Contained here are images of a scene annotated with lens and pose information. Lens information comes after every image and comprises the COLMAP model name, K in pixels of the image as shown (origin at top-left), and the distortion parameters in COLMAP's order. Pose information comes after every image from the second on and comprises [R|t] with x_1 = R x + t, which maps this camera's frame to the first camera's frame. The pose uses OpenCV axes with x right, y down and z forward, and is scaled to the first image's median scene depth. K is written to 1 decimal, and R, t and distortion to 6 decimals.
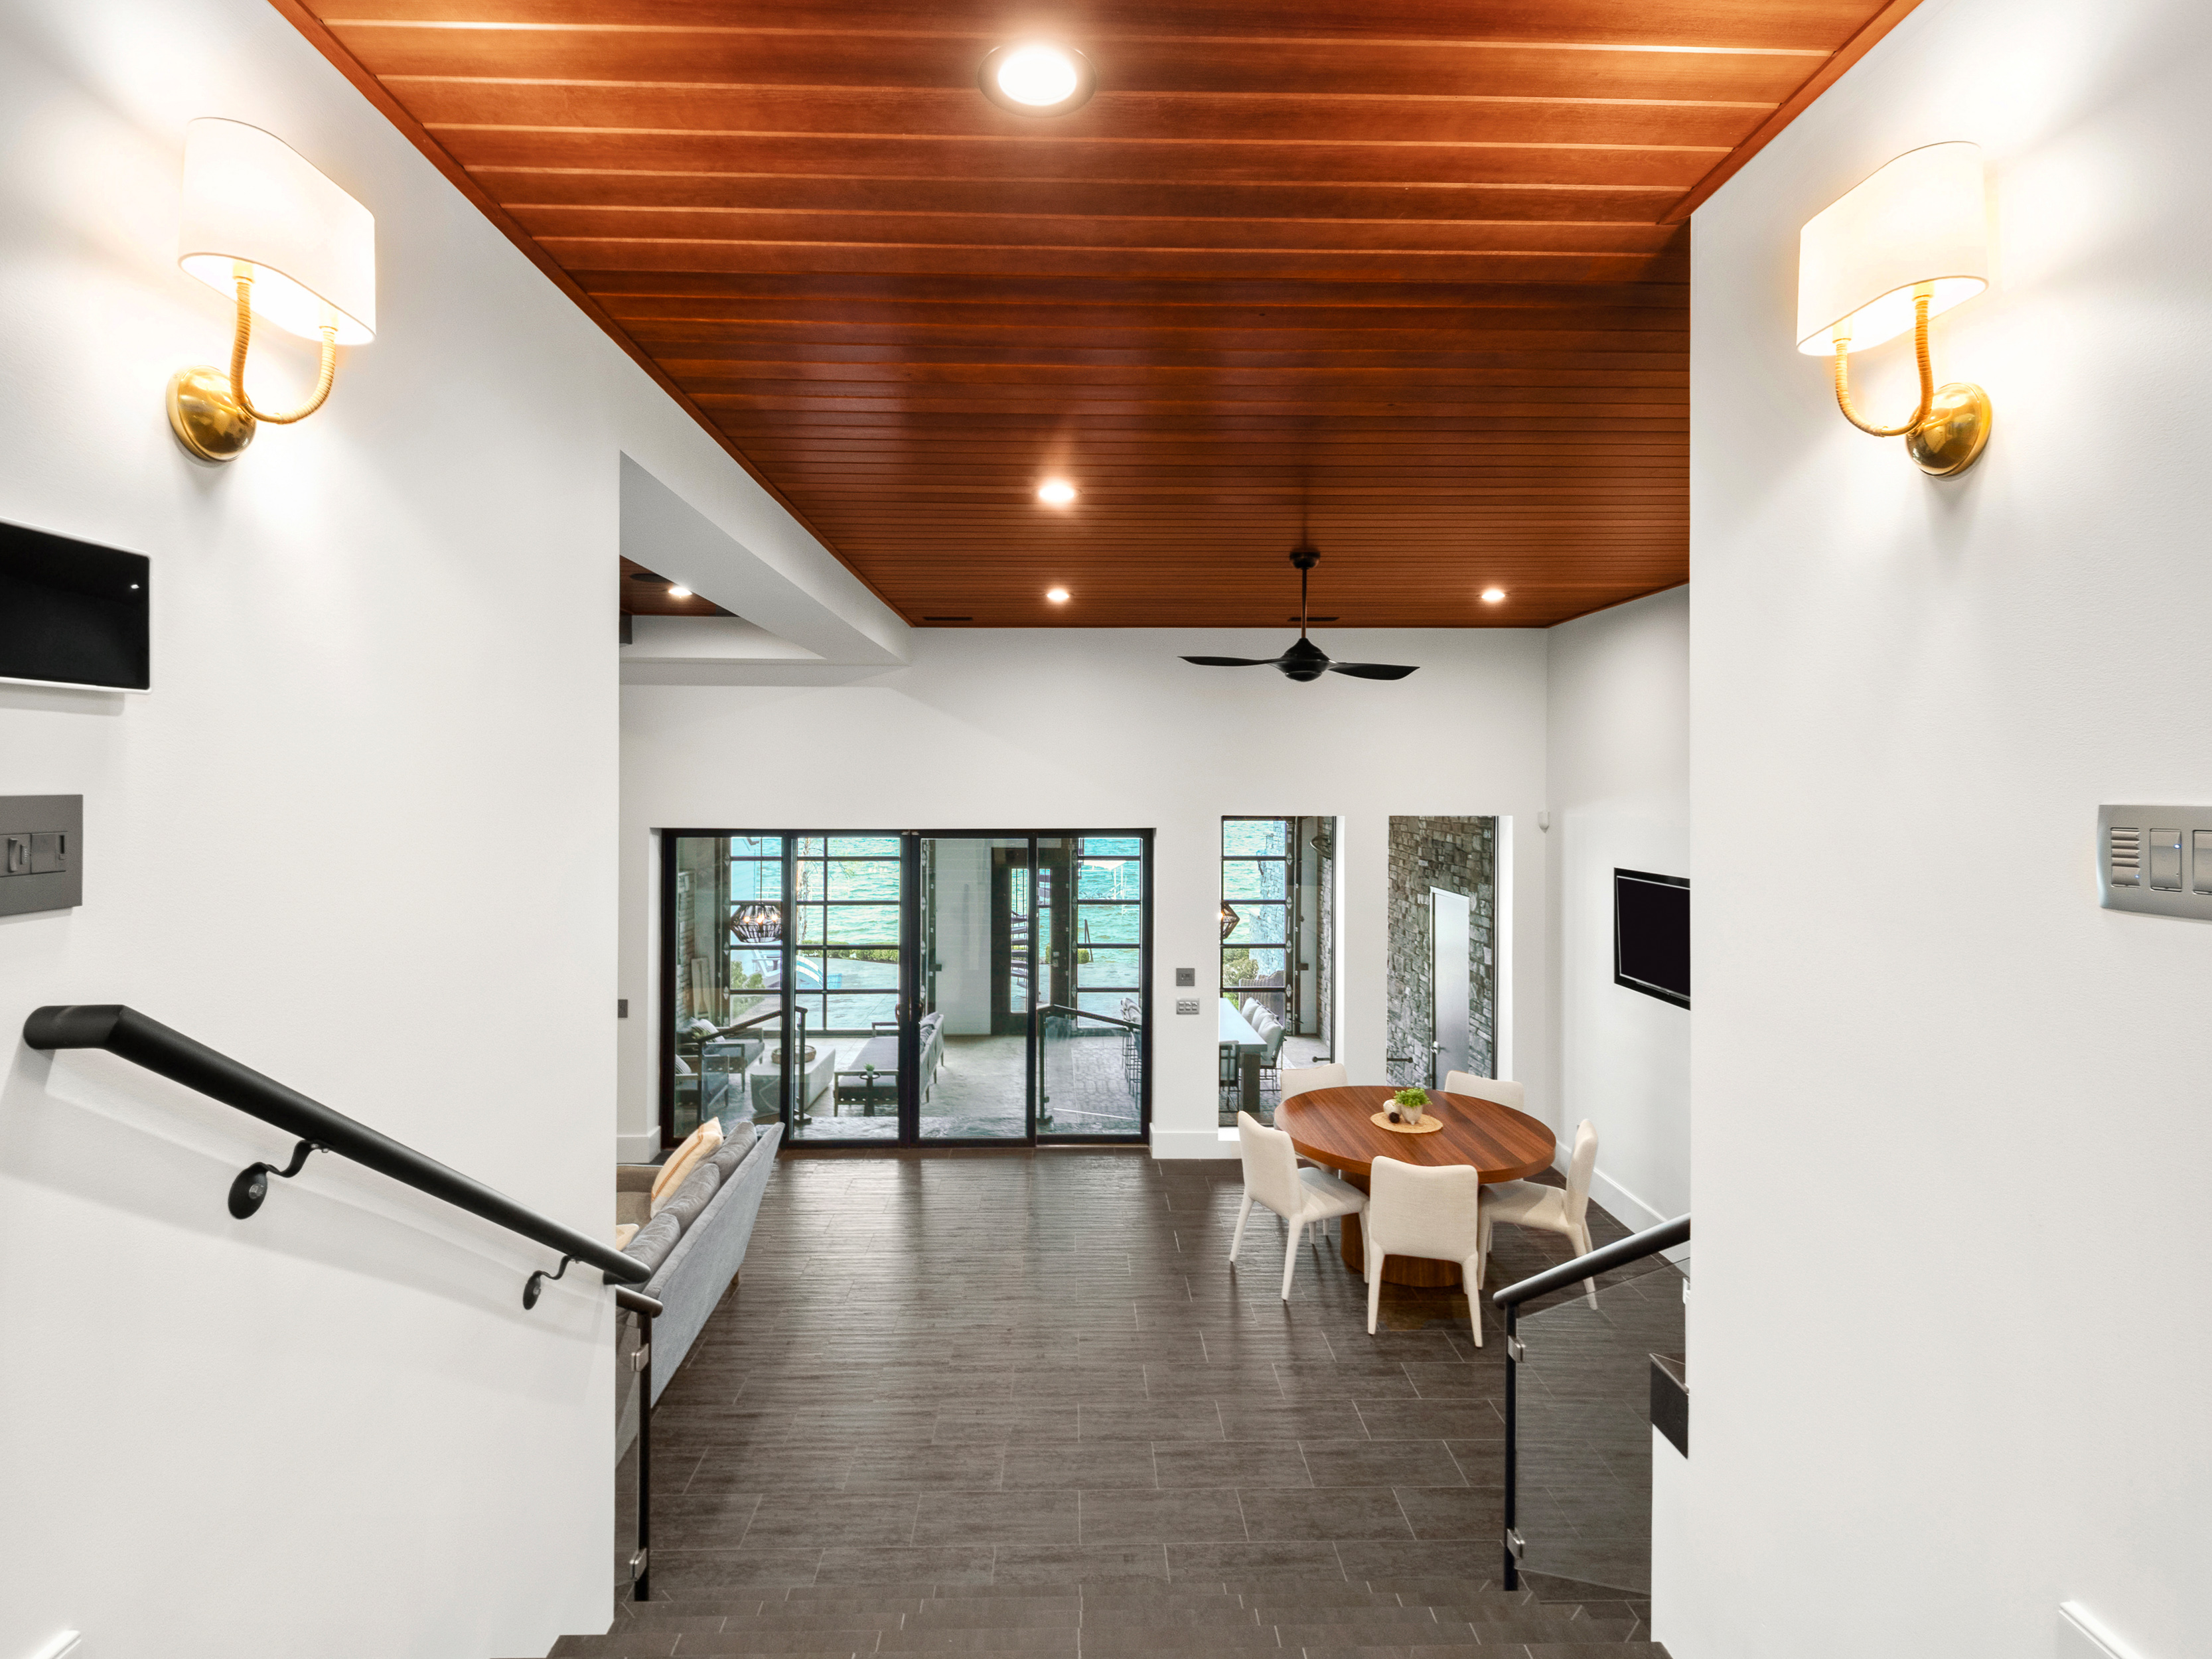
lens RADIAL K [[1094.3, 0, 1107.7], [0, 1094.3, 777.7], [0, 0, 1]] dist [-0.000340, -0.000336]
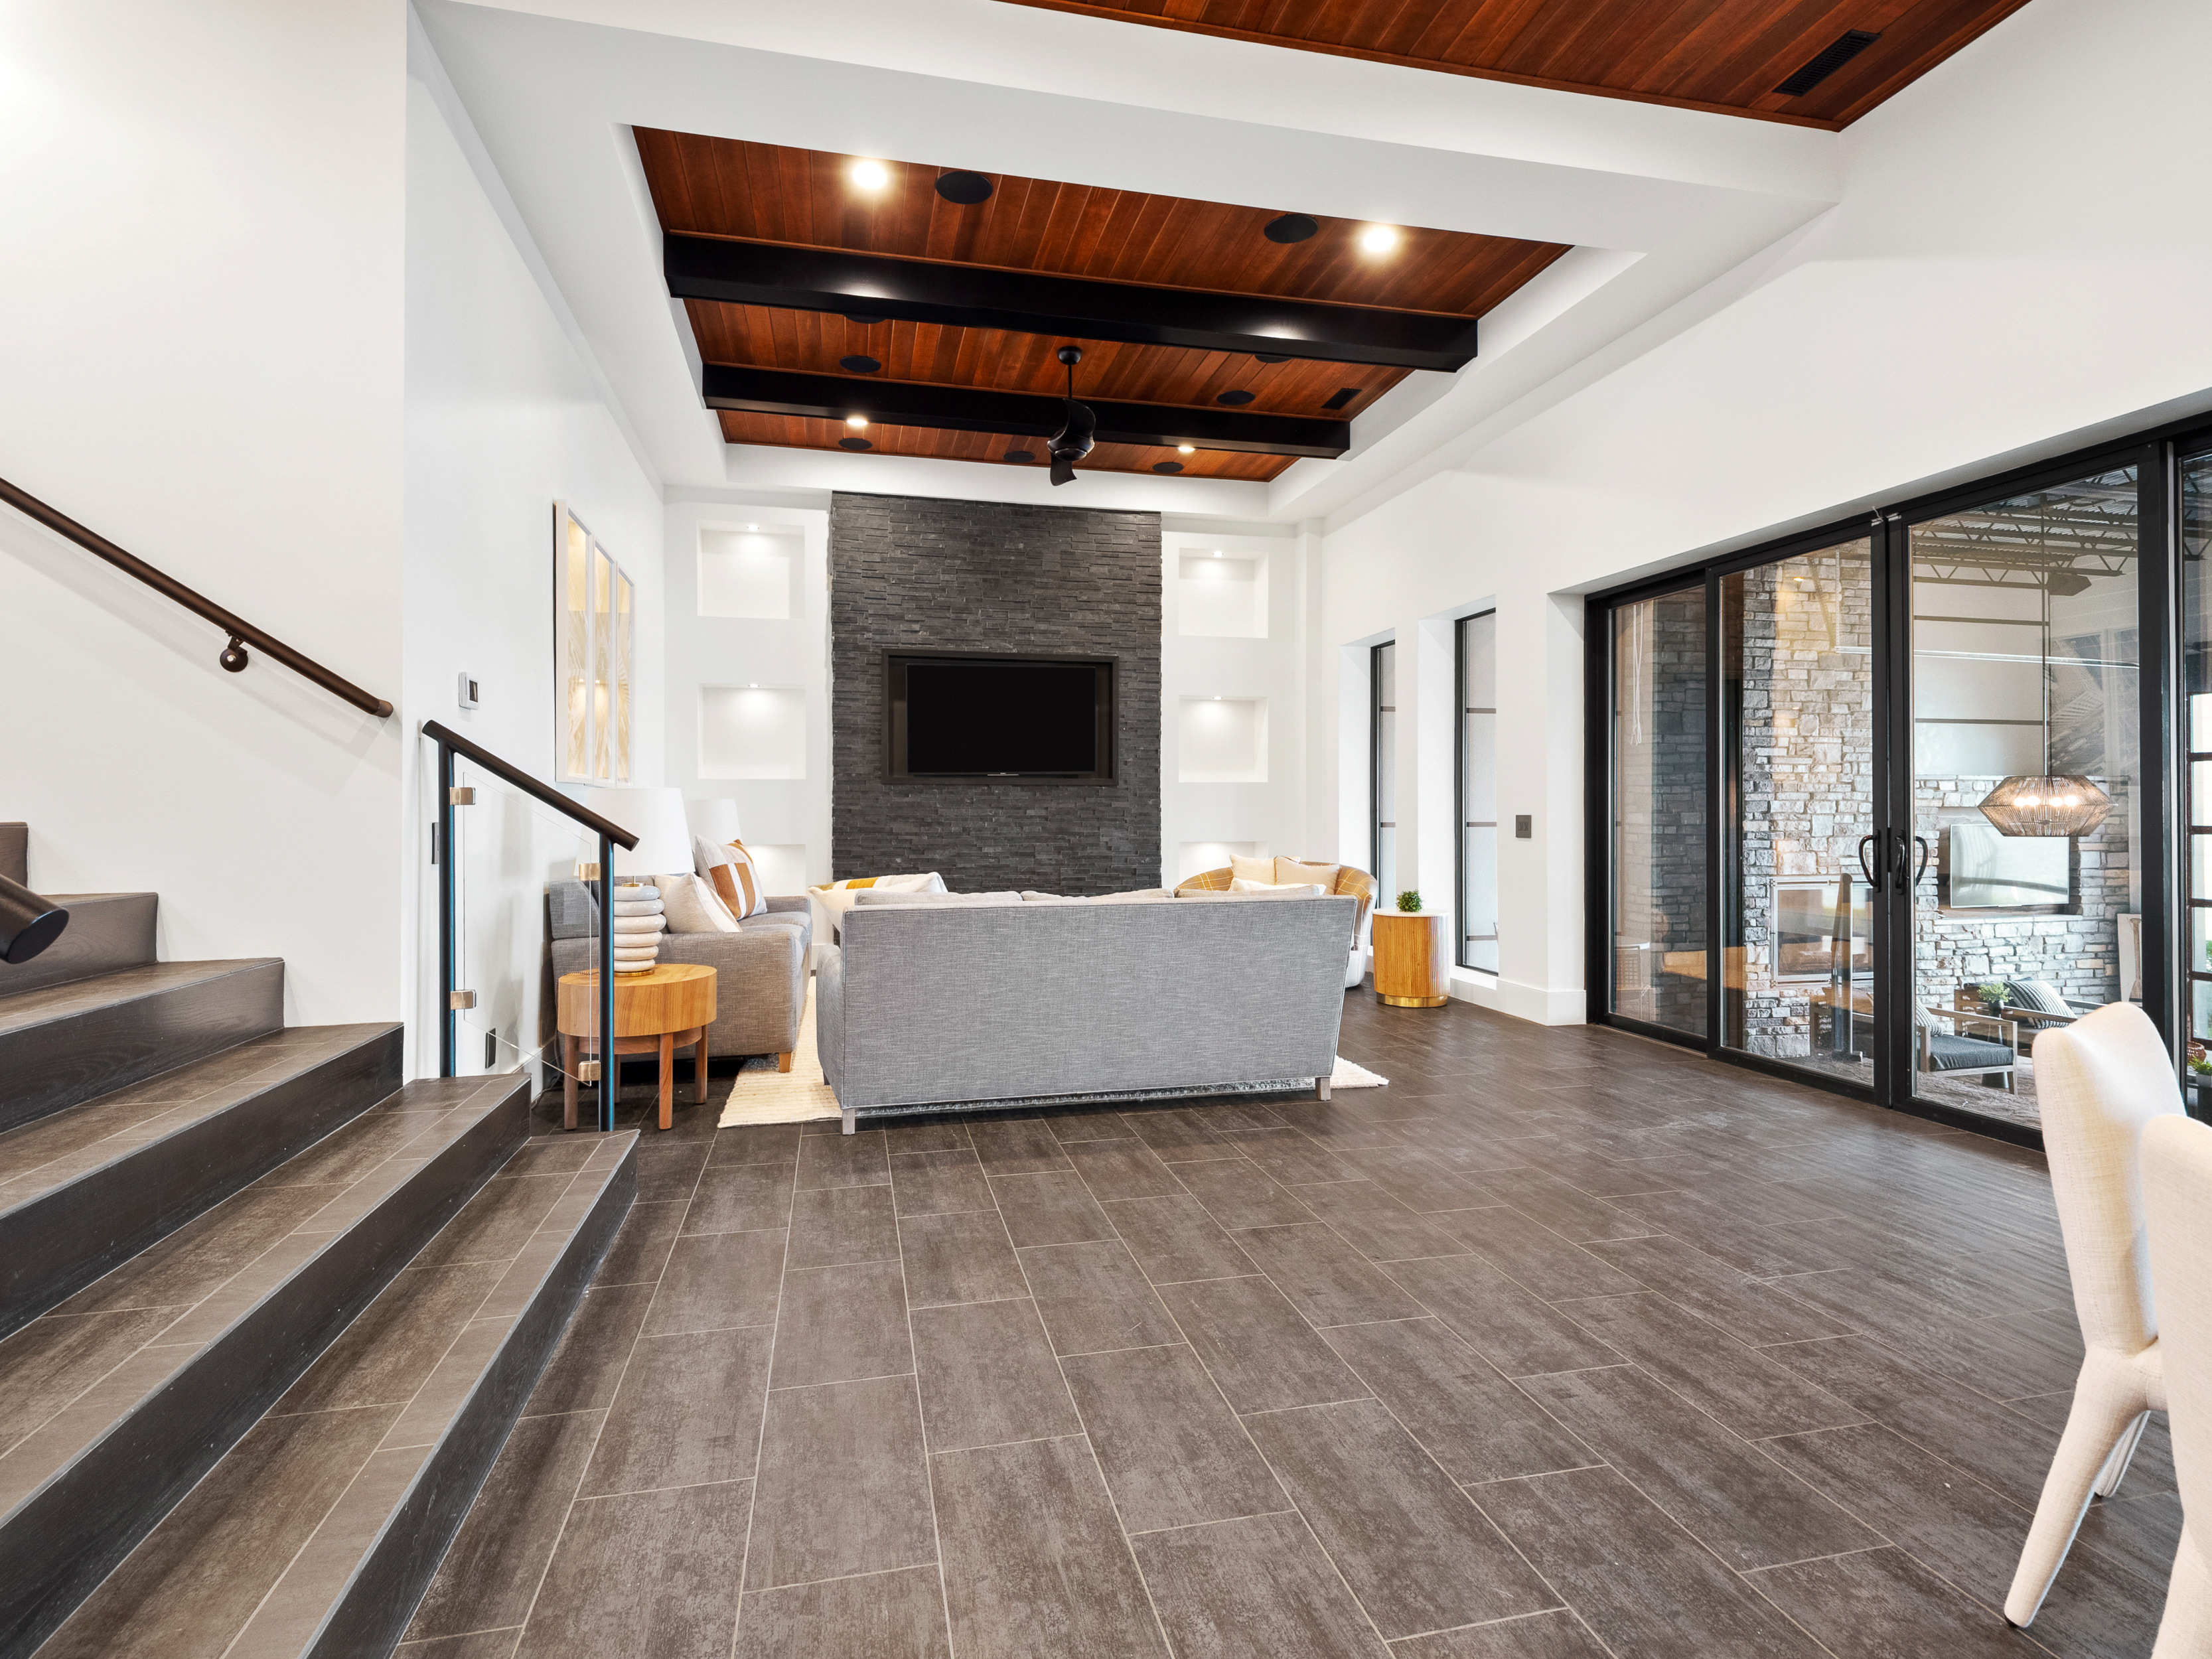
lens RADIAL K [[1132.8, 0, 1106.2], [0, 1132.8, 806.9], [0, 0, 1]] dist [-0.000639, -0.000363]
pose [[0.195975, -0.009295, -0.980565, 0.298440], [0.005863, 0.999948, -0.008307, 0.201511], [0.980591, -0.004121, 0.196019, 0.532400]]
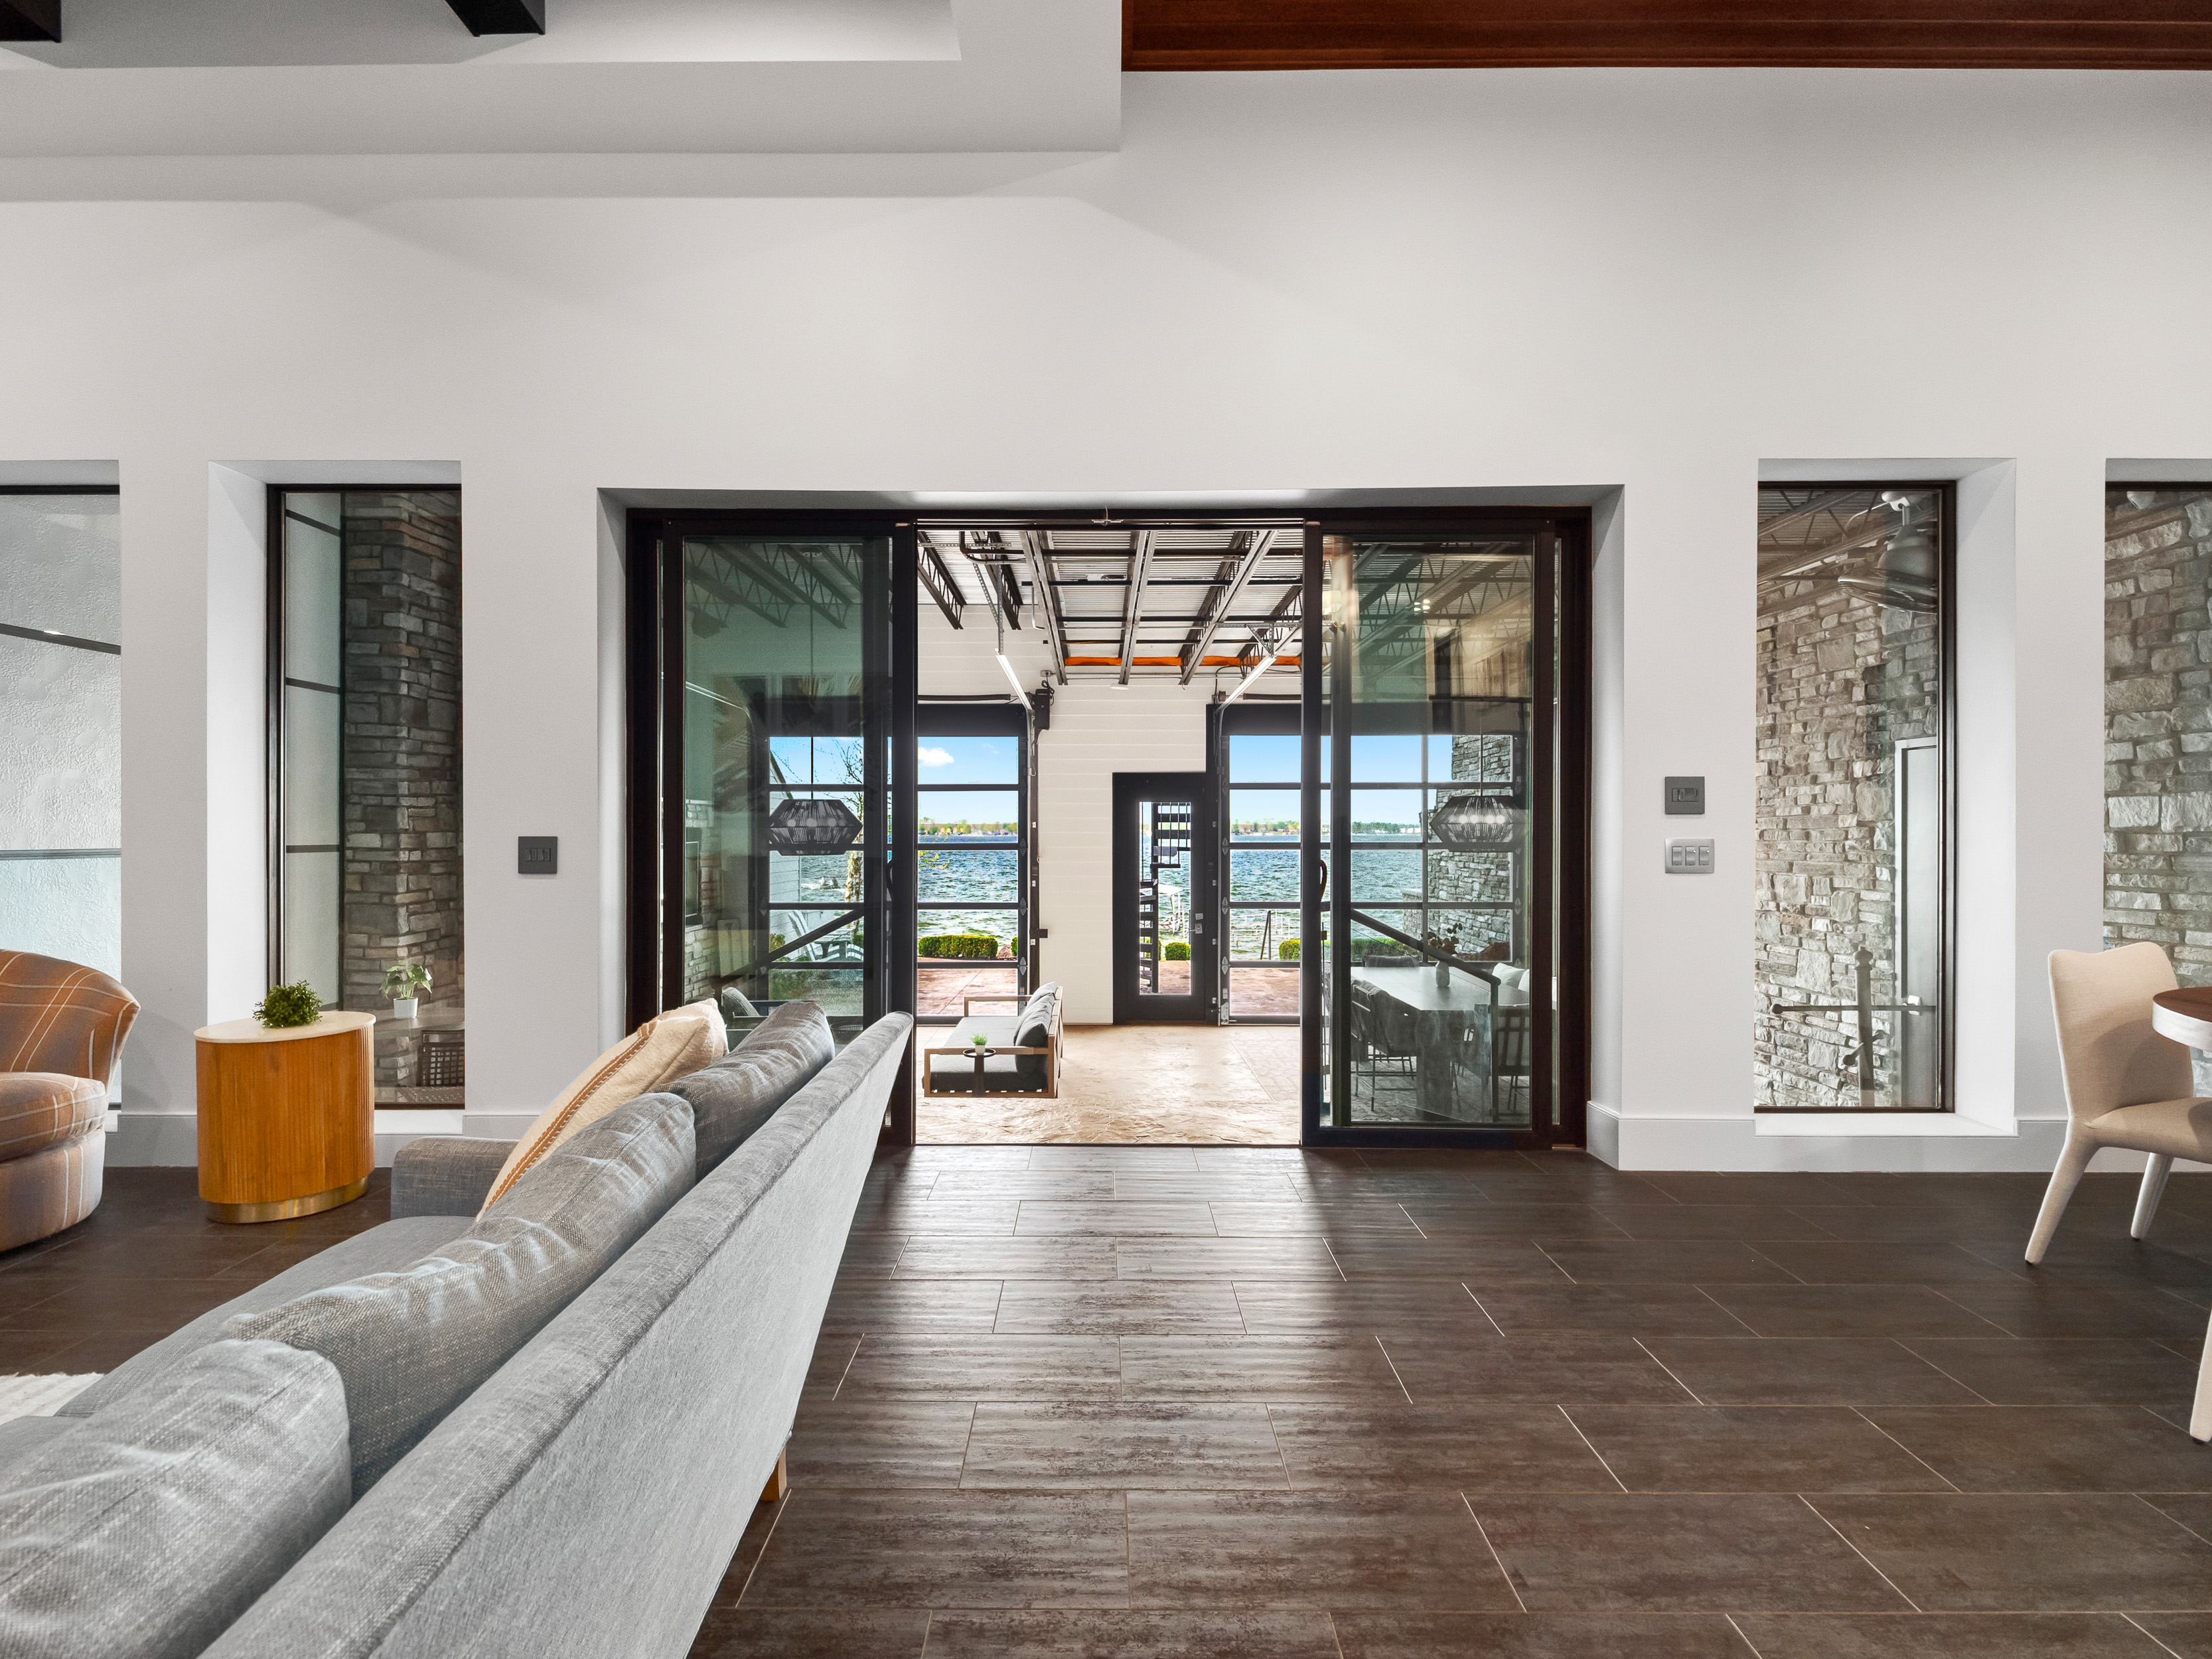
lens RADIAL K [[1082.8, 0, 1099.6], [0, 1082.8, 836.9], [0, 0, 1]] dist [-0.000431, -0.001950]
pose [[0.999188, -0.003854, -0.040099, -0.173715], [0.004242, 0.999945, 0.009613, 0.198737], [0.040060, -0.009775, 0.999149, 0.518514]]
